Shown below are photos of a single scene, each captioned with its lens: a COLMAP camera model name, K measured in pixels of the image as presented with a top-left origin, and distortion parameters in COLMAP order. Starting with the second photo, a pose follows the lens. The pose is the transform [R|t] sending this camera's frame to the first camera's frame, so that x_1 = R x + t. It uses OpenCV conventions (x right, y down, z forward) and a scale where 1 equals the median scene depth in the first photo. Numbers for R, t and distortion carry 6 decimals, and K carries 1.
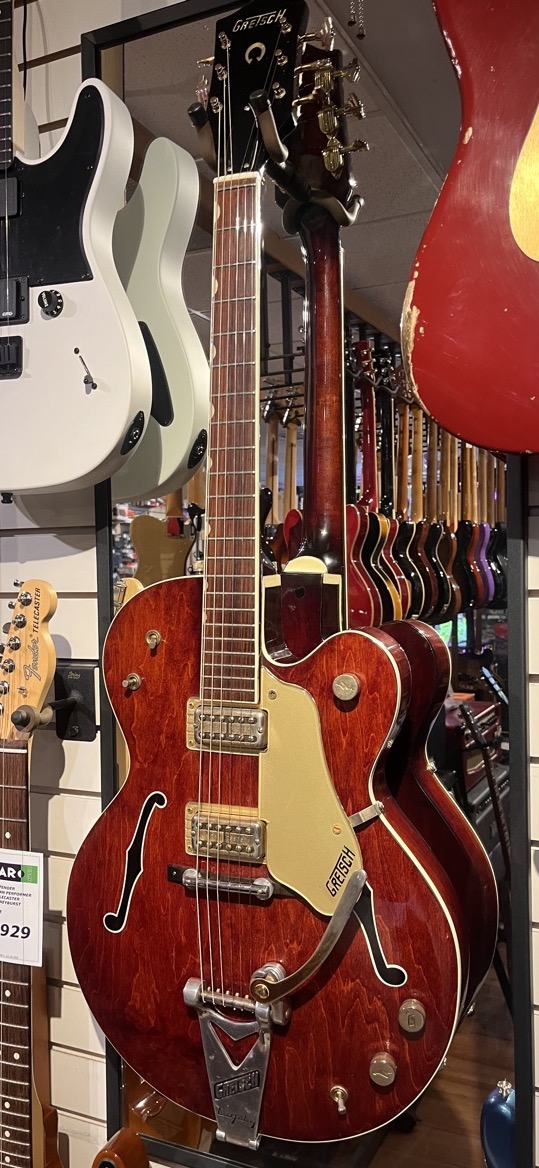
lens RADIAL K [[810.3, 0, 270.7], [0, 810.3, 618.1], [0, 0, 1]] dist [0.034217, 0.012549]
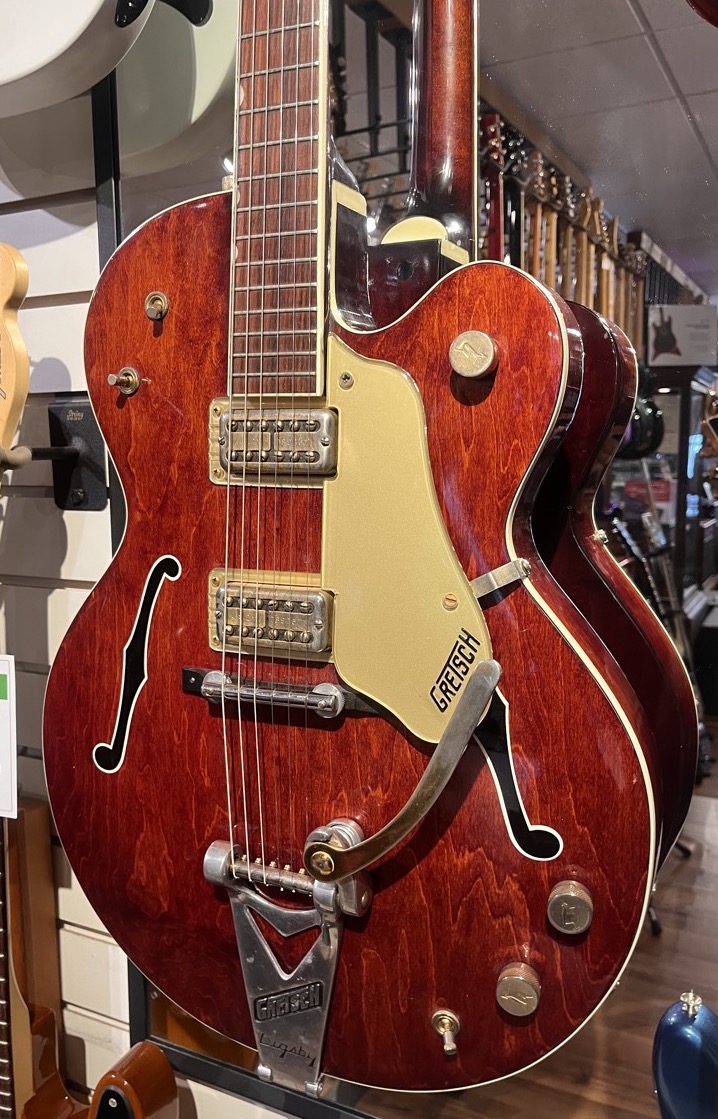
lens RADIAL K [[819.7, 0, 361.1], [0, 819.7, 558.3], [0, 0, 1]] dist [0.060003, -0.046585]
pose [[0.999599, 0.013241, -0.025048, 0.029217], [-0.011379, 0.997262, 0.073065, 0.176263], [0.025947, -0.072751, 0.997013, 0.383647]]
